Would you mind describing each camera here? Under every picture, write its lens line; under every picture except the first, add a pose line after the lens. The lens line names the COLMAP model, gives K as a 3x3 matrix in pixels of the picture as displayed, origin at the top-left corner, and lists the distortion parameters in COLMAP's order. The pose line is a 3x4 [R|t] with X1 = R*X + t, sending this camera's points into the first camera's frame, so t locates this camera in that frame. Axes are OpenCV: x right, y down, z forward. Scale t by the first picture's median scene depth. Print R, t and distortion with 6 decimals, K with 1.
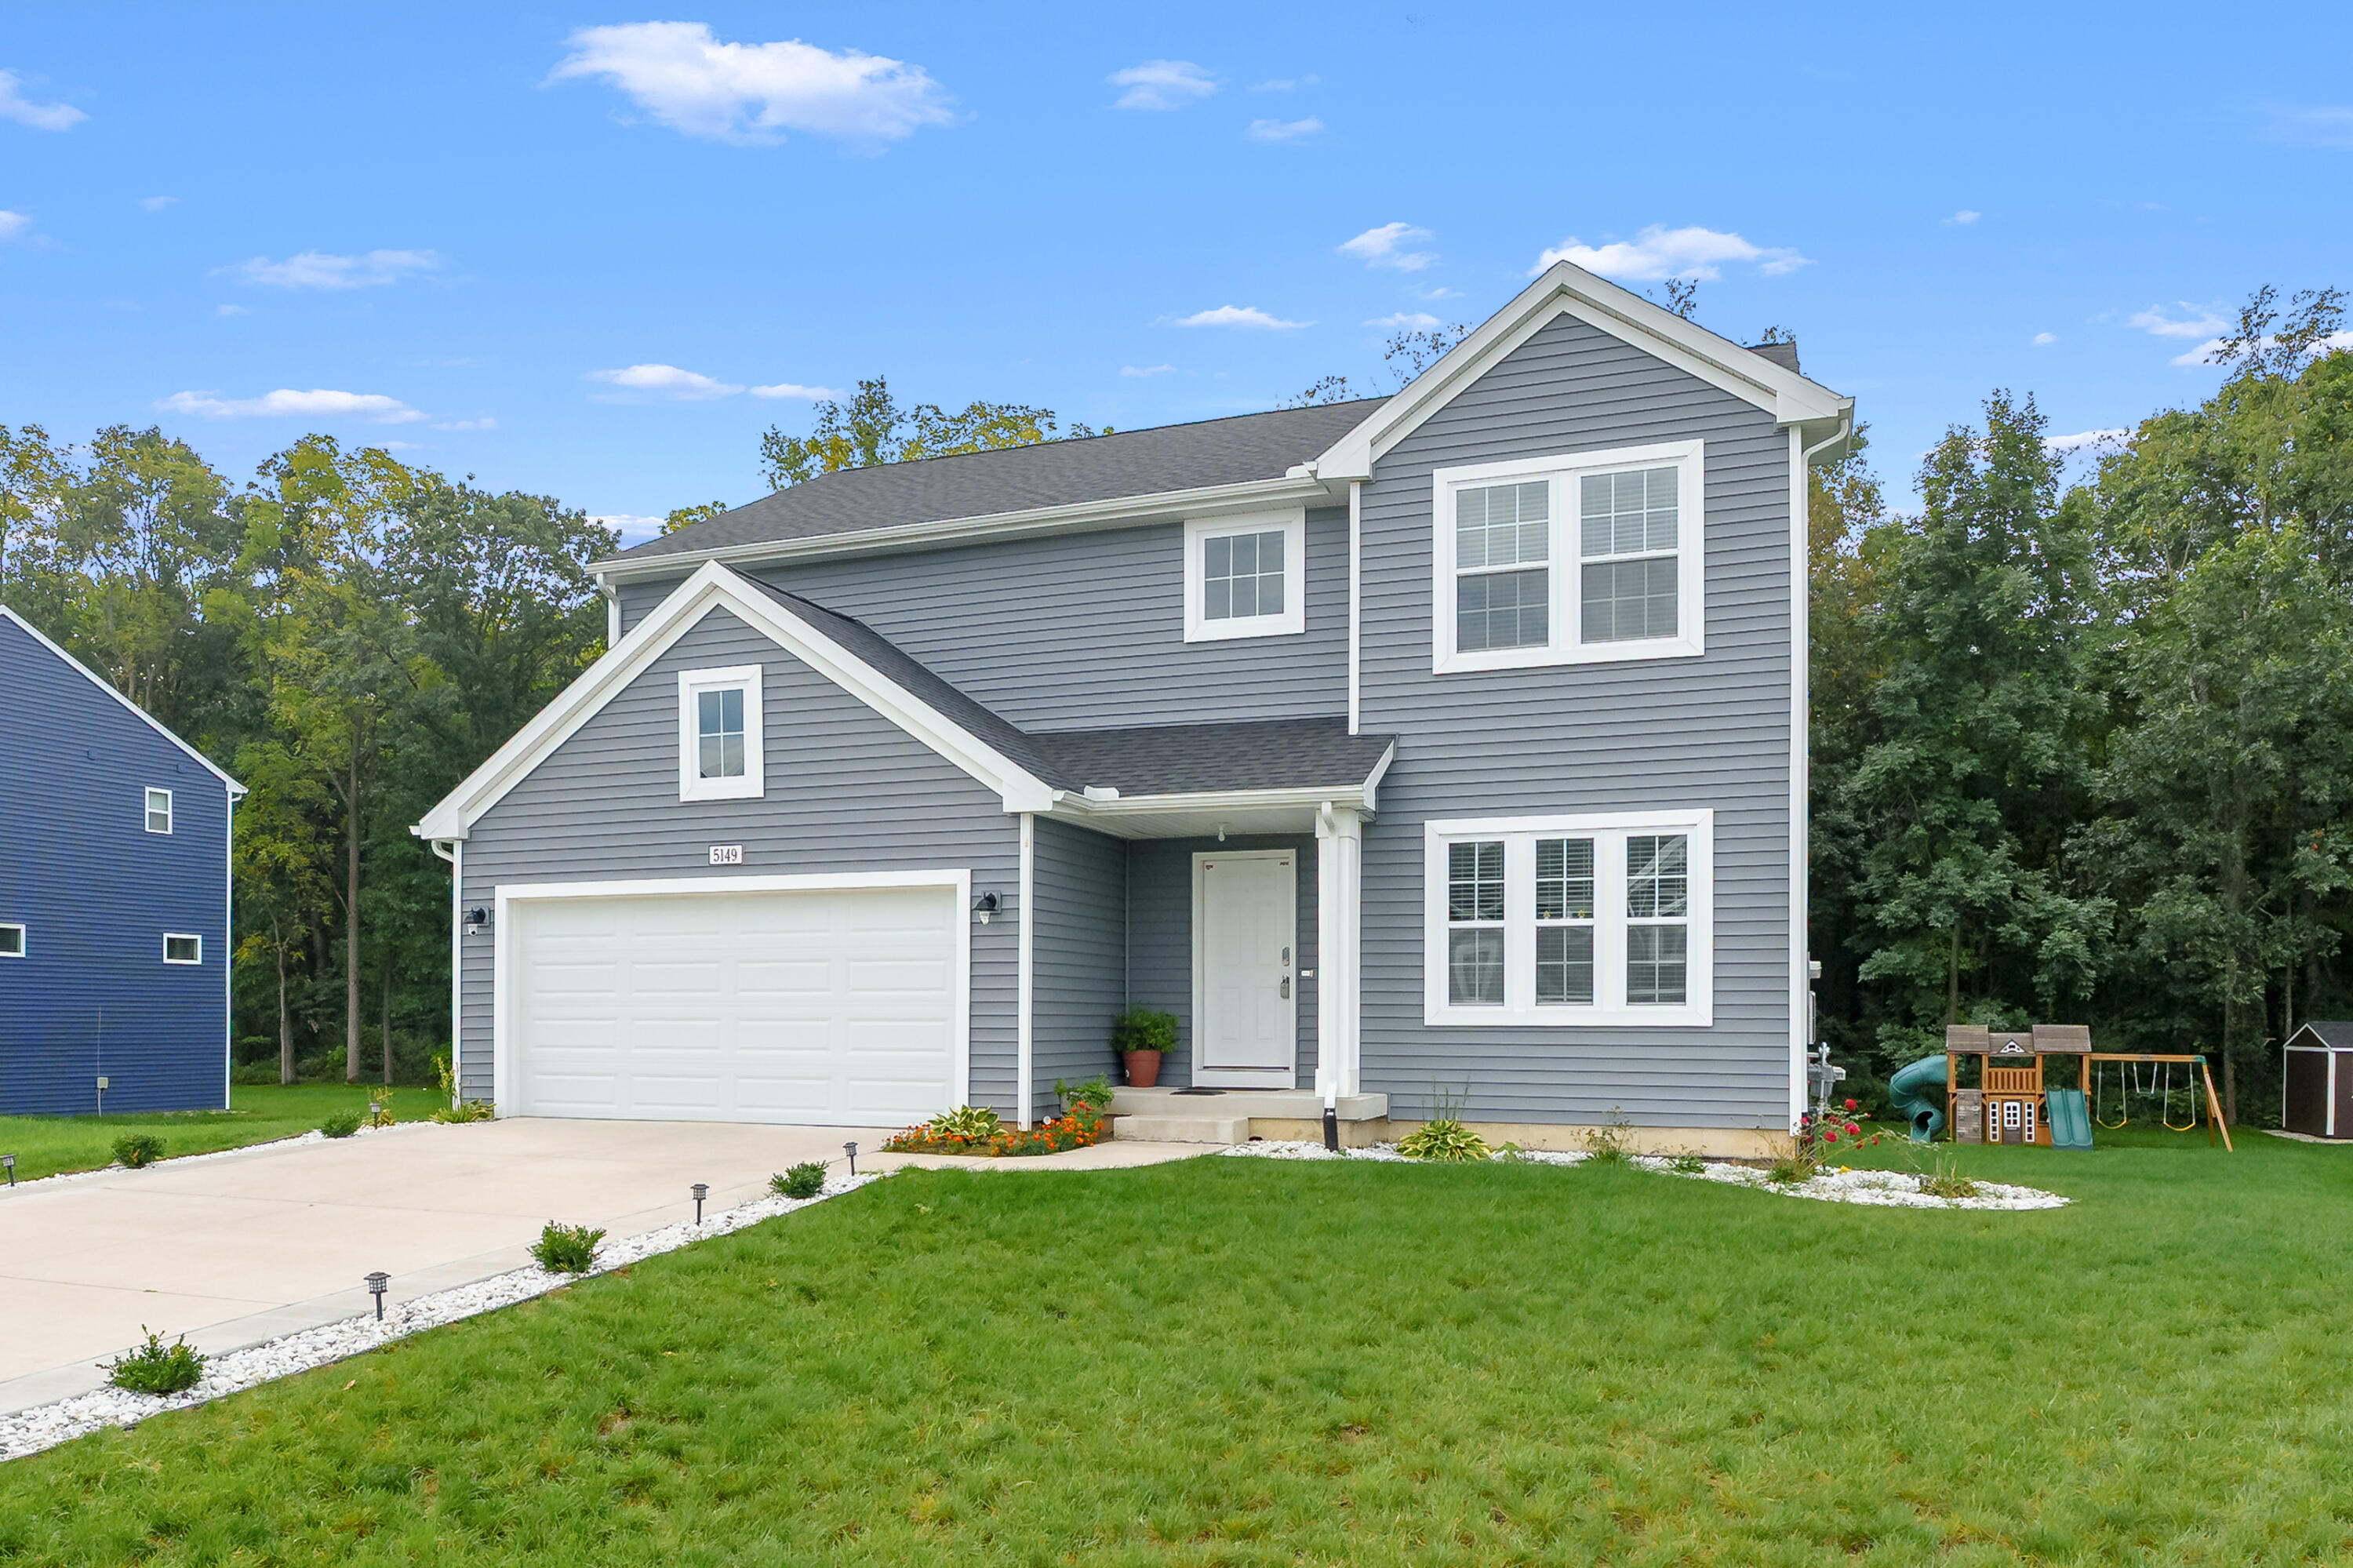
lens RADIAL K [[1299.4, 0, 1176.5], [0, 1299.4, 784.0], [0, 0, 1]] dist [-0.000839, -0.000107]
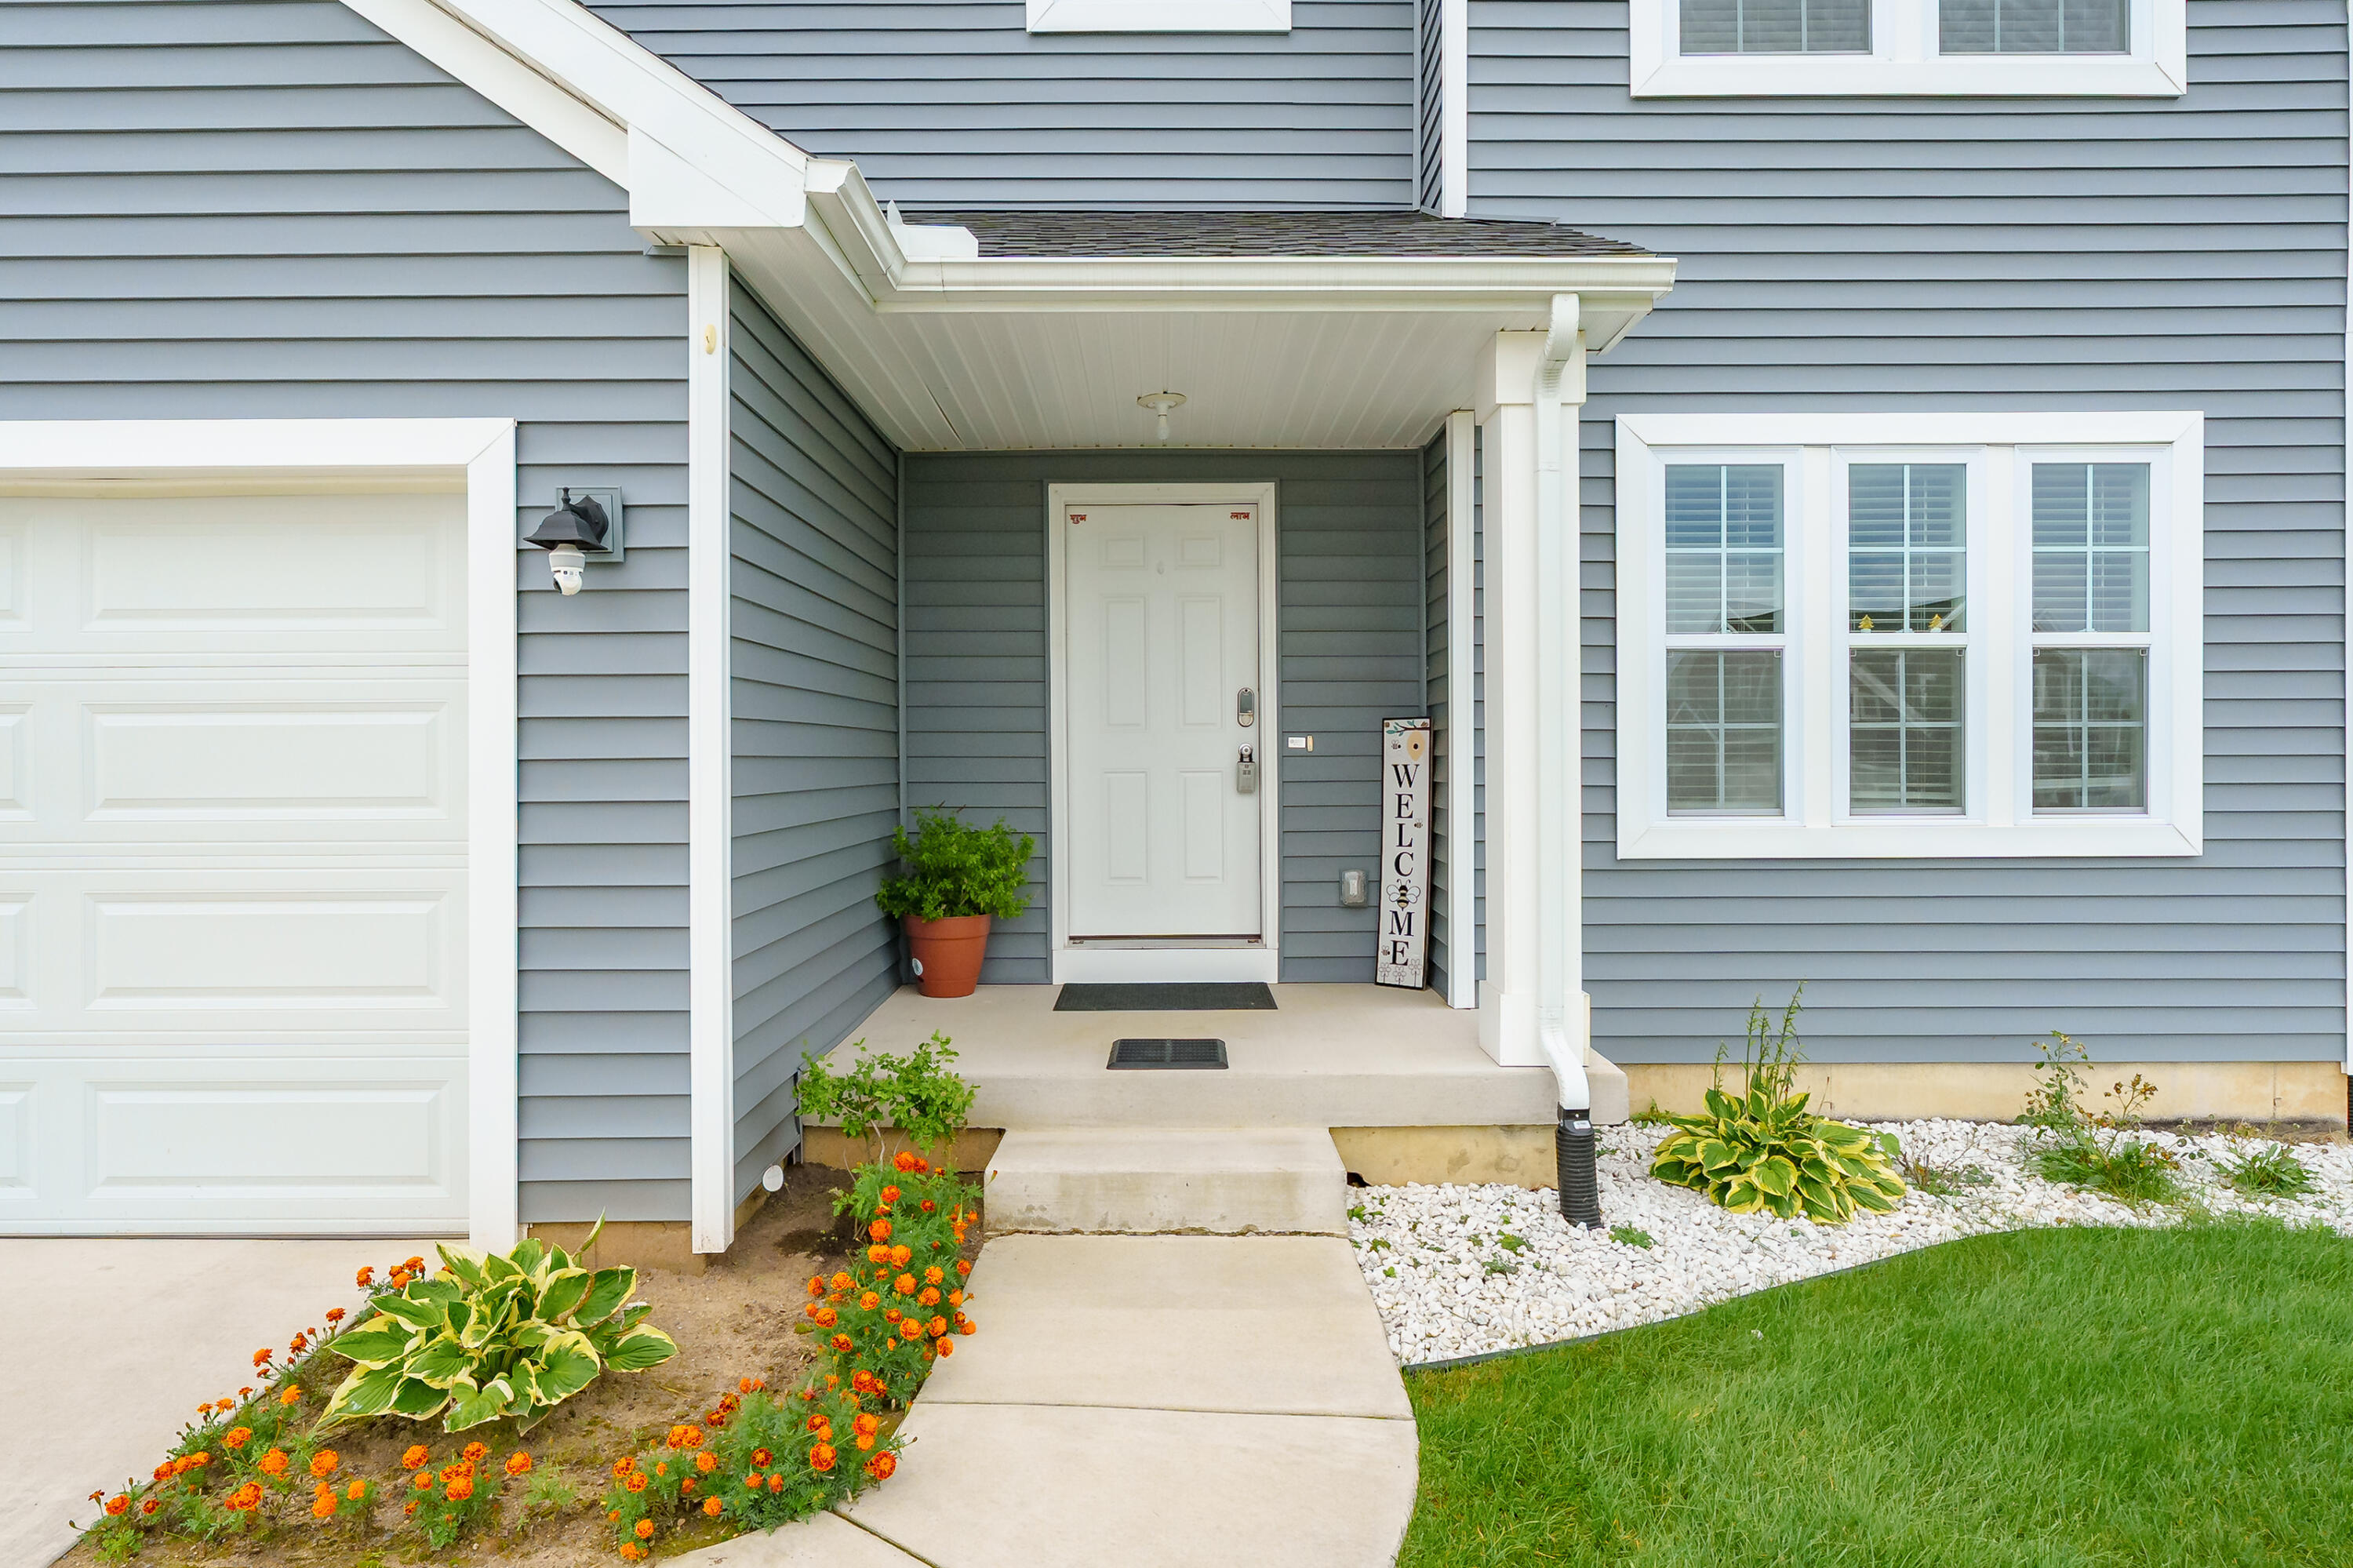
lens RADIAL K [[1300.0, 0, 1175.5], [0, 1300.0, 695.6], [0, 0, 1]] dist [-0.000198, 0.000022]
pose [[0.955114, 0.008717, 0.296111, -0.095324], [-0.045317, 0.992101, 0.116967, 0.083230], [-0.292753, -0.125135, 0.947965, 0.627025]]
